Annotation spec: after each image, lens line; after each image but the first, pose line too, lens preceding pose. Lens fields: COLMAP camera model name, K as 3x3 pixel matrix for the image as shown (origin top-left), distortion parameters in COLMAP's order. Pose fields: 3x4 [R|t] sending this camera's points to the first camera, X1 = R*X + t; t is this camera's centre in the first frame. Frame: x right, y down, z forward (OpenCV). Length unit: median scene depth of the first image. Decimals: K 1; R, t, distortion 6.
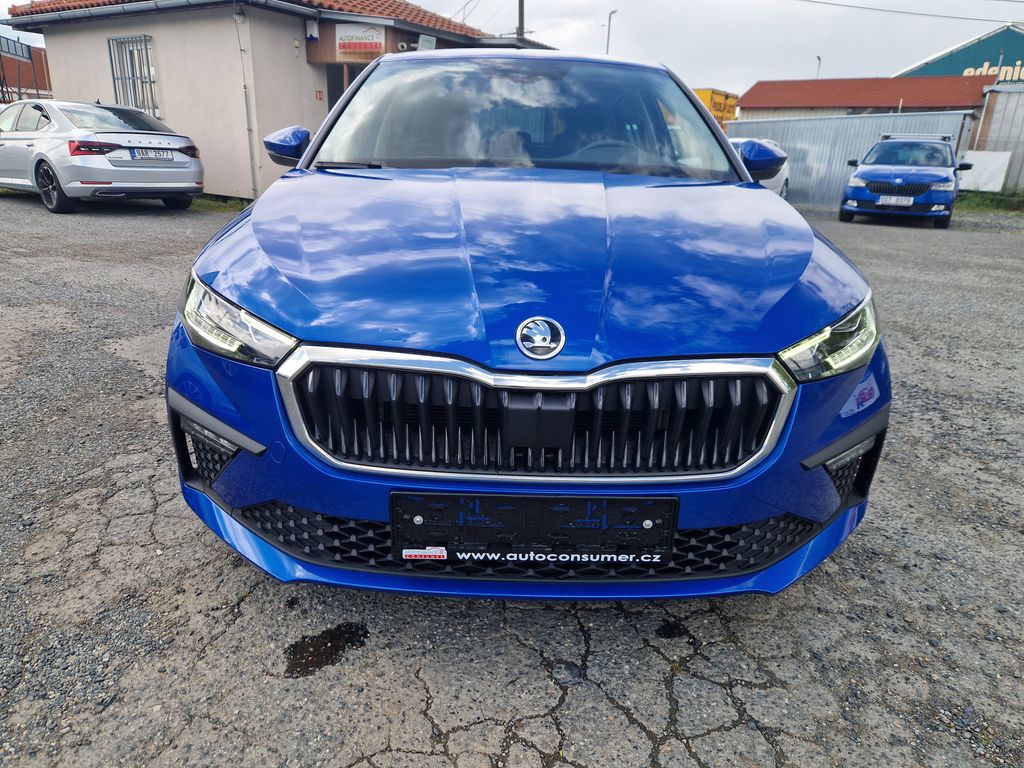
lens RADIAL K [[697.8, 0, 507.2], [0, 697.8, 368.0], [0, 0, 1]] dist [0.054804, -0.050338]
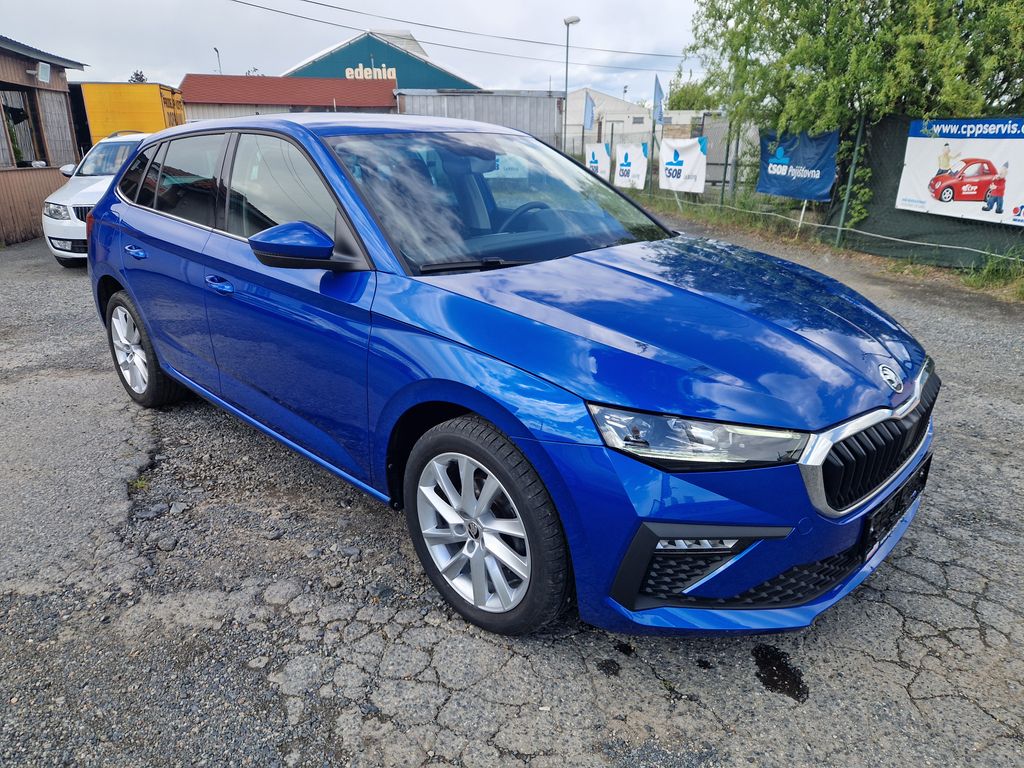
lens RADIAL K [[684.6, 0, 512.0], [0, 684.6, 384.0], [0, 0, 1]] dist [0.047807, -0.040096]
pose [[0.695170, -0.265256, 0.668115, -0.177382], [0.235508, 0.962174, 0.136958, -0.050128], [-0.679172, 0.062137, 0.731345, 0.058172]]
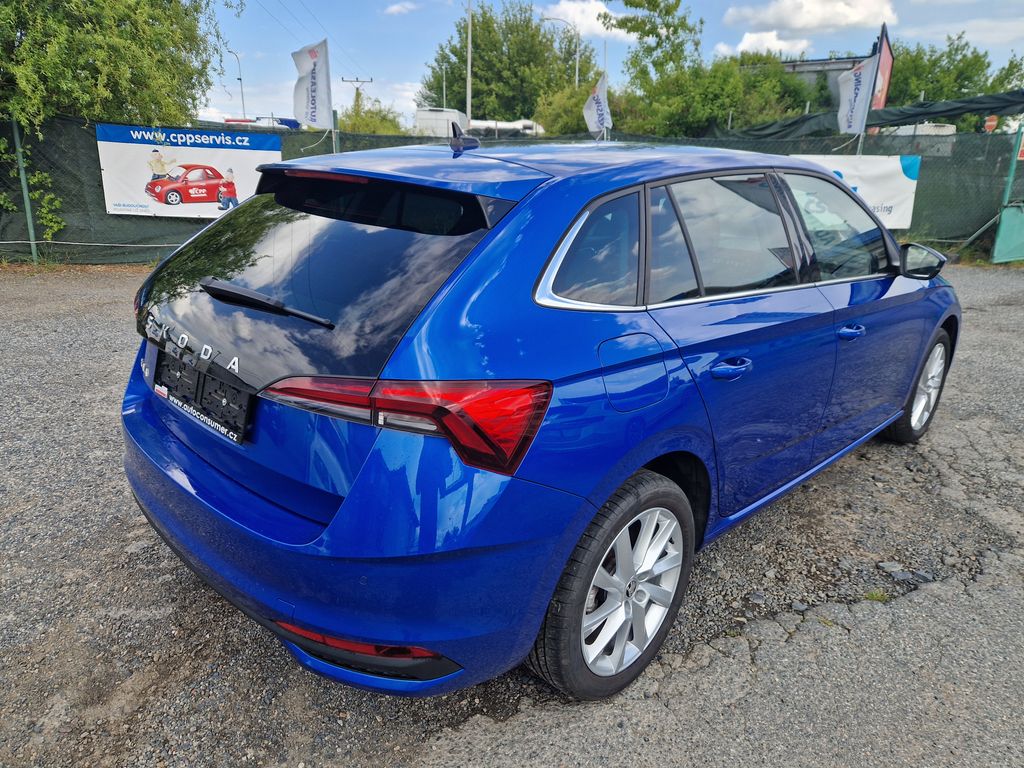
lens RADIAL K [[697.8, 0, 507.2], [0, 697.8, 368.0], [0, 0, 1]] dist [0.054804, -0.050338]
pose [[-0.696196, -0.256725, 0.670376, -0.160848], [0.160132, 0.854792, 0.493648, -0.197556], [-0.699764, 0.451024, -0.553993, 0.518397]]
